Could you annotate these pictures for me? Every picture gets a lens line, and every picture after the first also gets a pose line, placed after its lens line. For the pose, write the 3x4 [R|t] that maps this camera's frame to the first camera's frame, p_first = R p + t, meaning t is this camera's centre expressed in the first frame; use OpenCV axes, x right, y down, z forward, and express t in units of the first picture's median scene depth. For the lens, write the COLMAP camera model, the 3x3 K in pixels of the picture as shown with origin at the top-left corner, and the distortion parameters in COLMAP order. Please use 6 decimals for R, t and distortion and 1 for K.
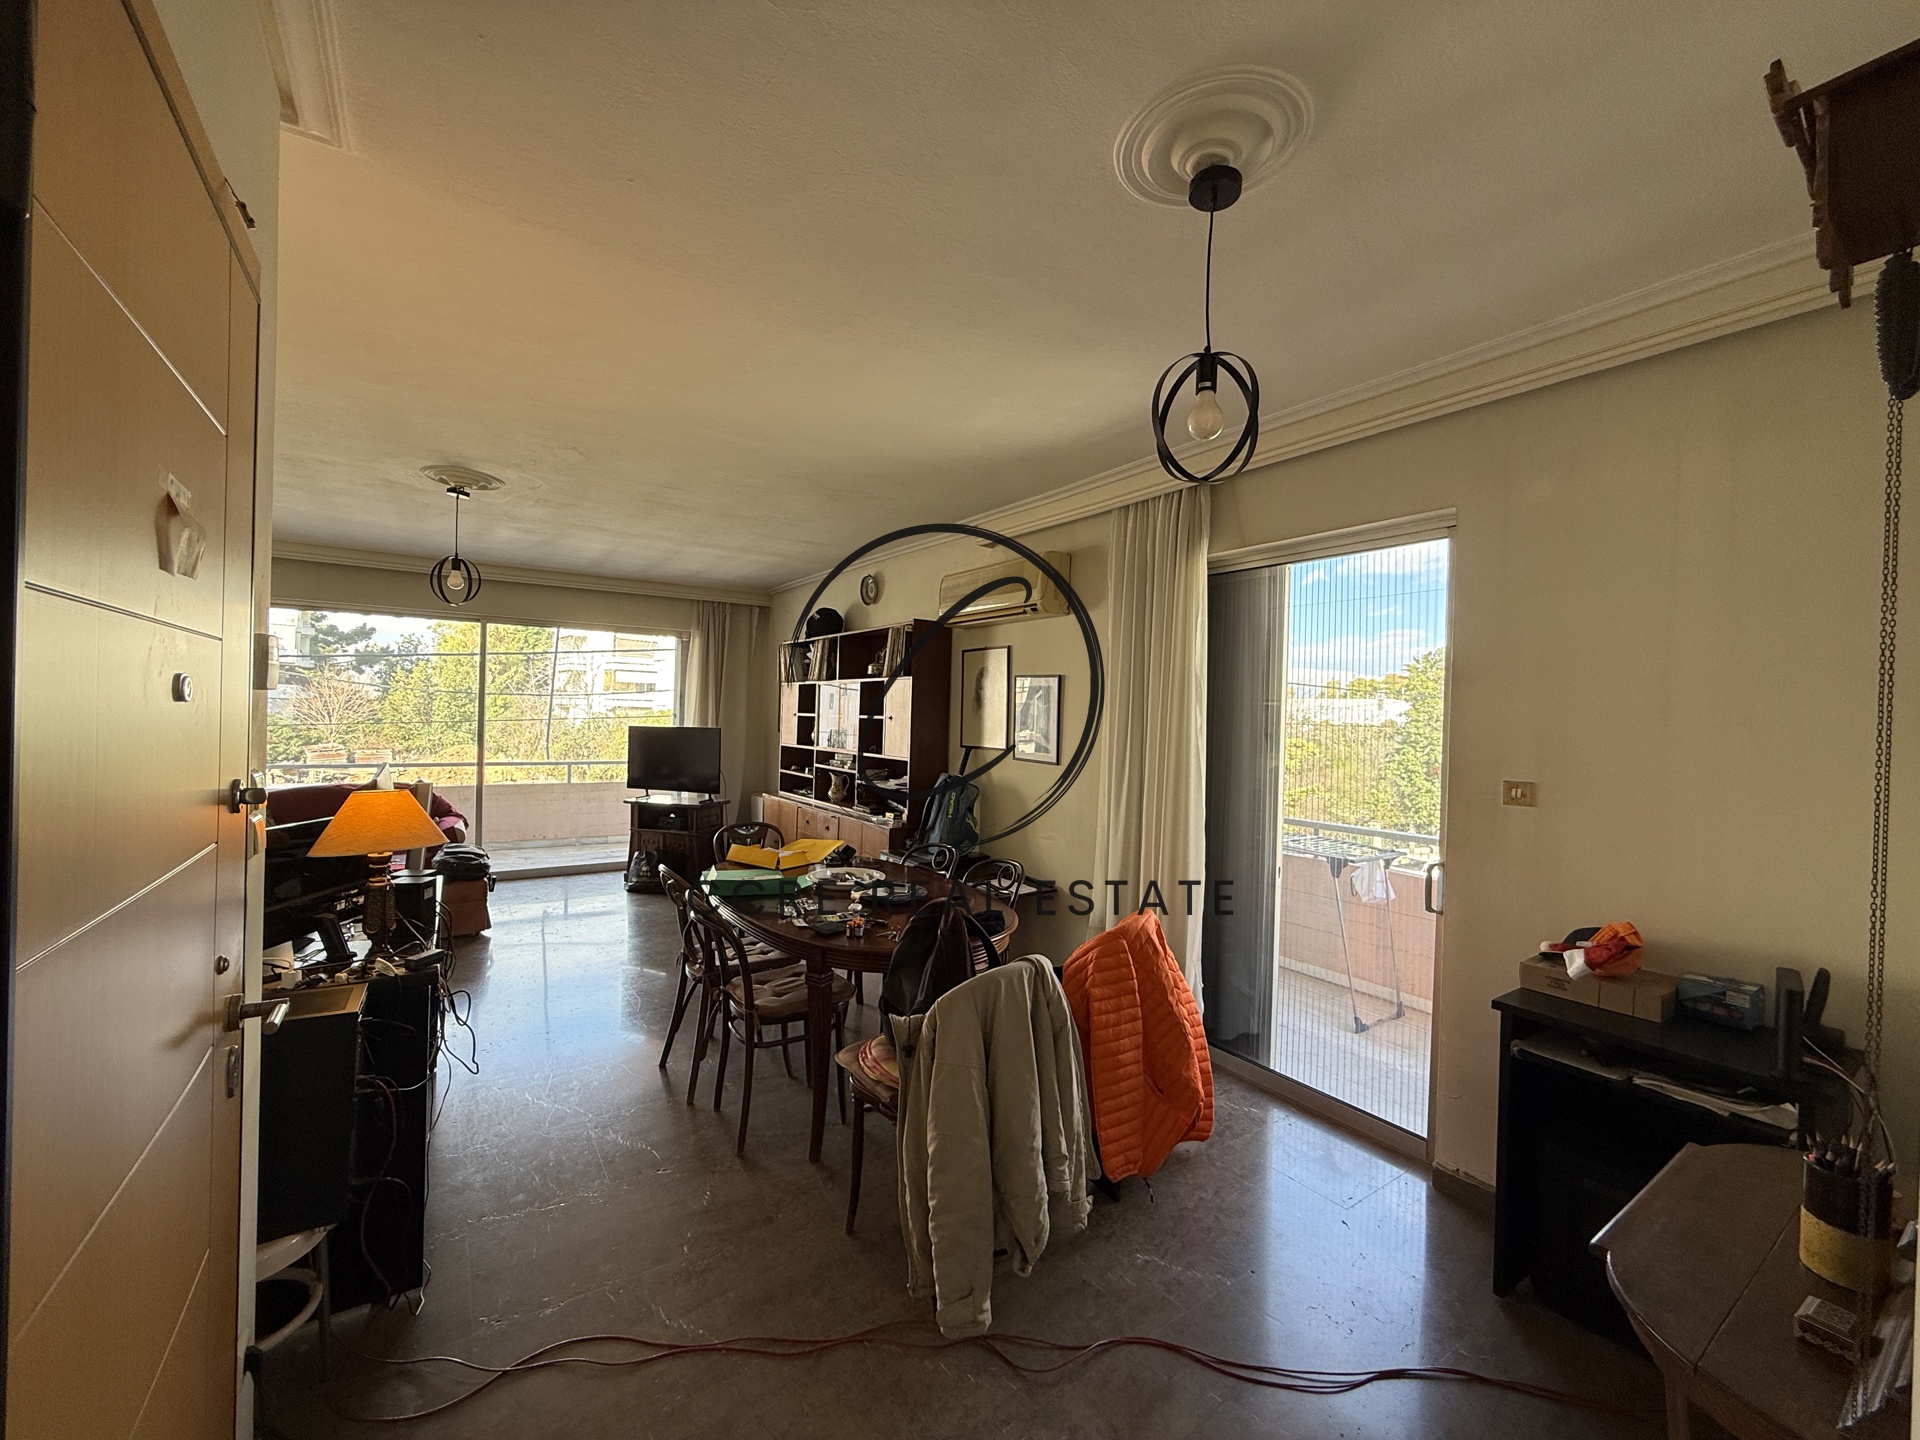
lens RADIAL K [[761.5, 0, 960.0], [0, 761.5, 720.0], [0, 0, 1]] dist [0.000027, -0.000025]
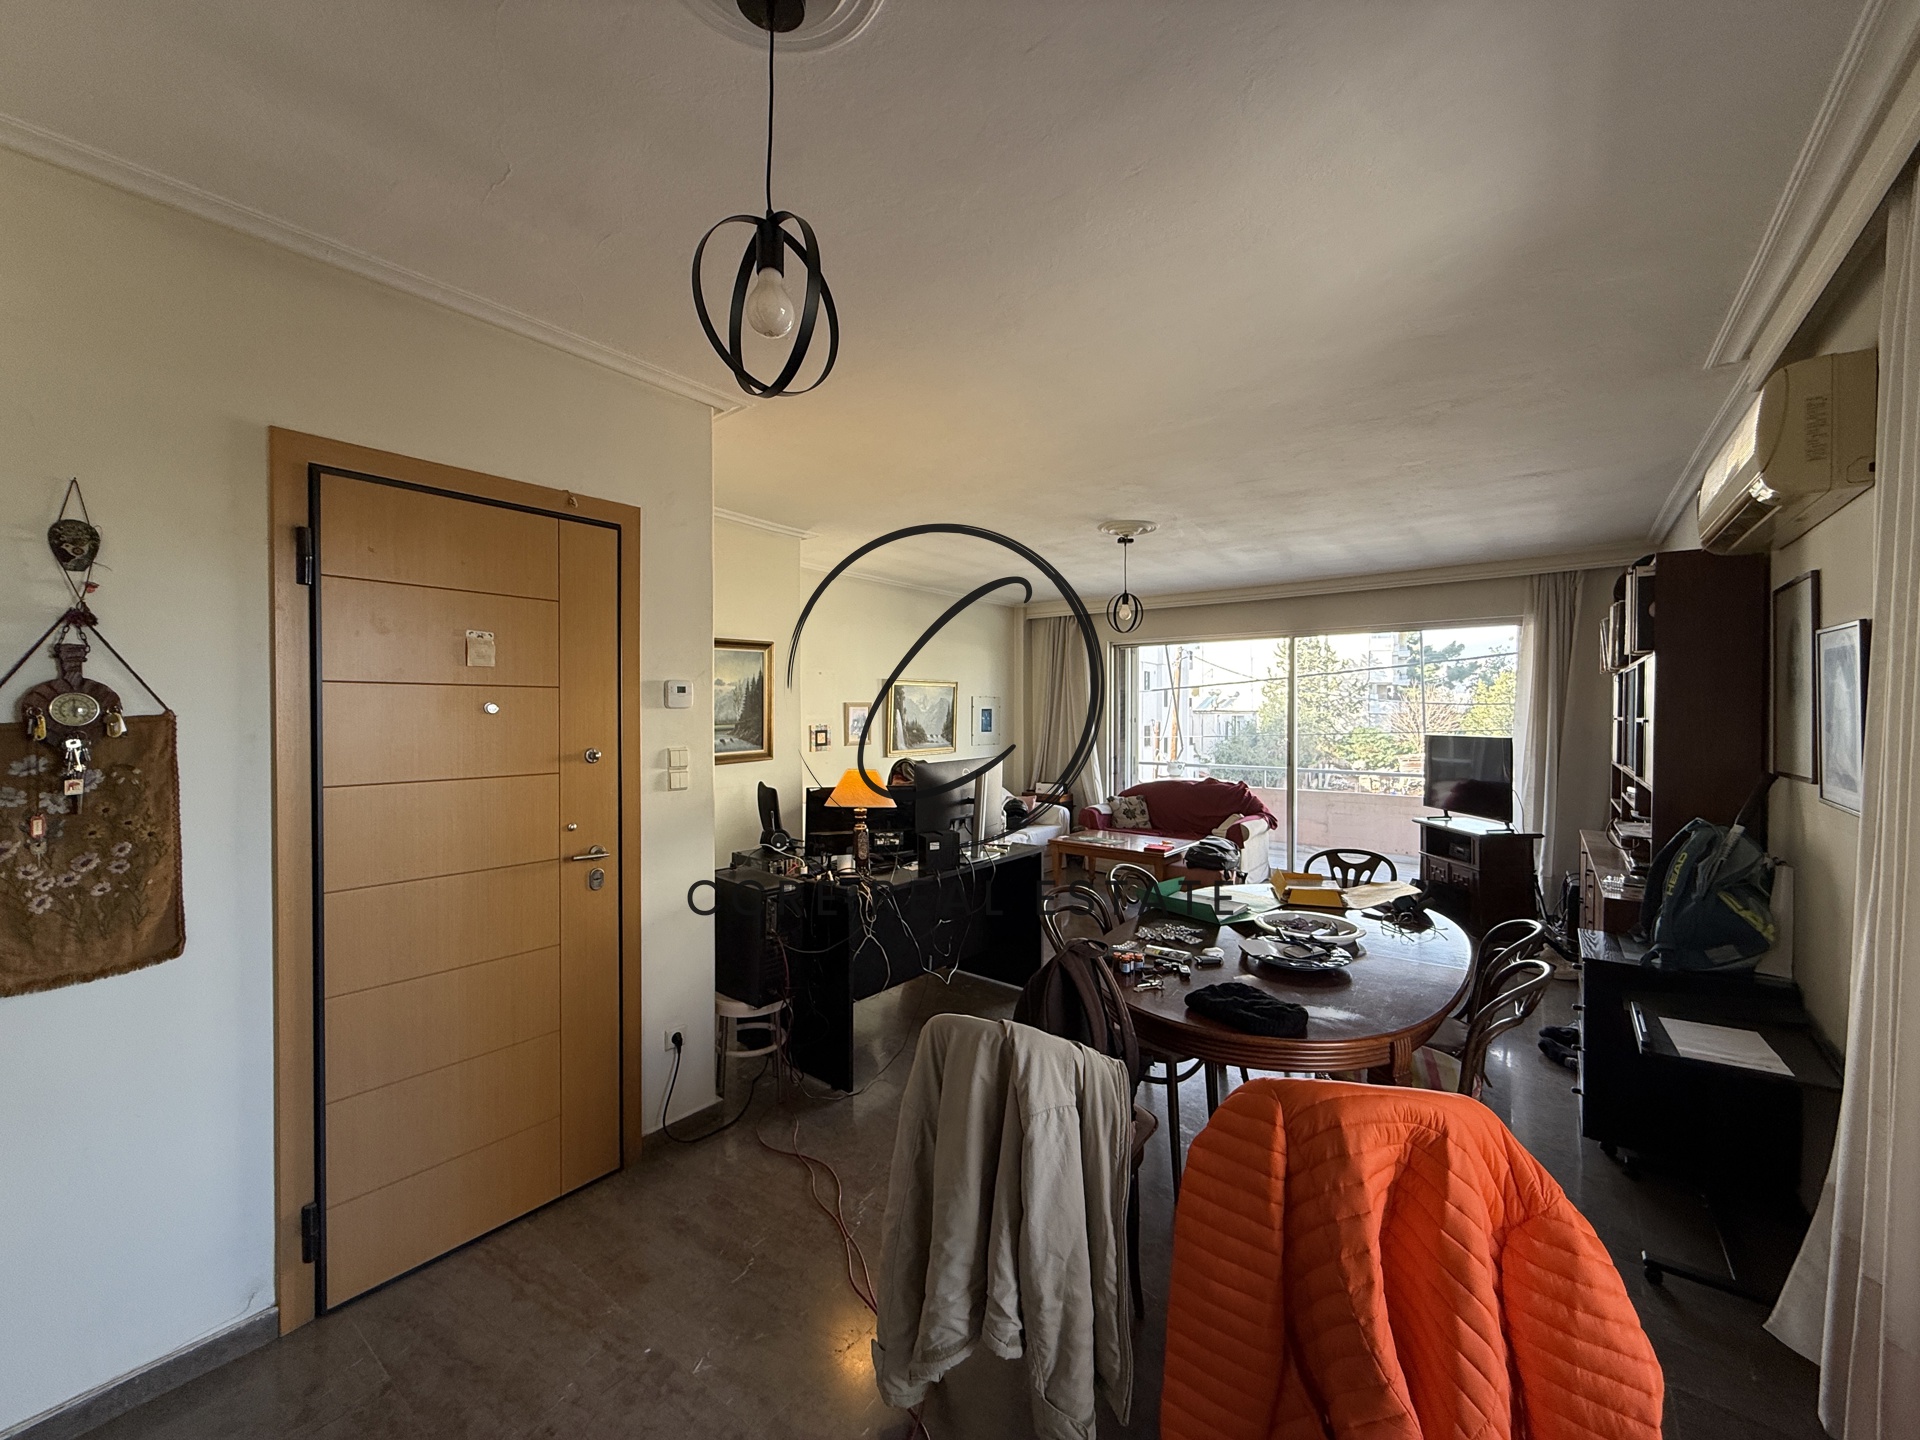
lens RADIAL K [[773.6, 0, 960.0], [0, 773.6, 720.0], [0, 0, 1]] dist [0.000818, 0.000054]
pose [[0.311975, -0.015194, -0.949969, 0.246335], [-0.000755, 0.999868, -0.016240, 0.004801], [0.950090, 0.005784, 0.311922, 0.210714]]
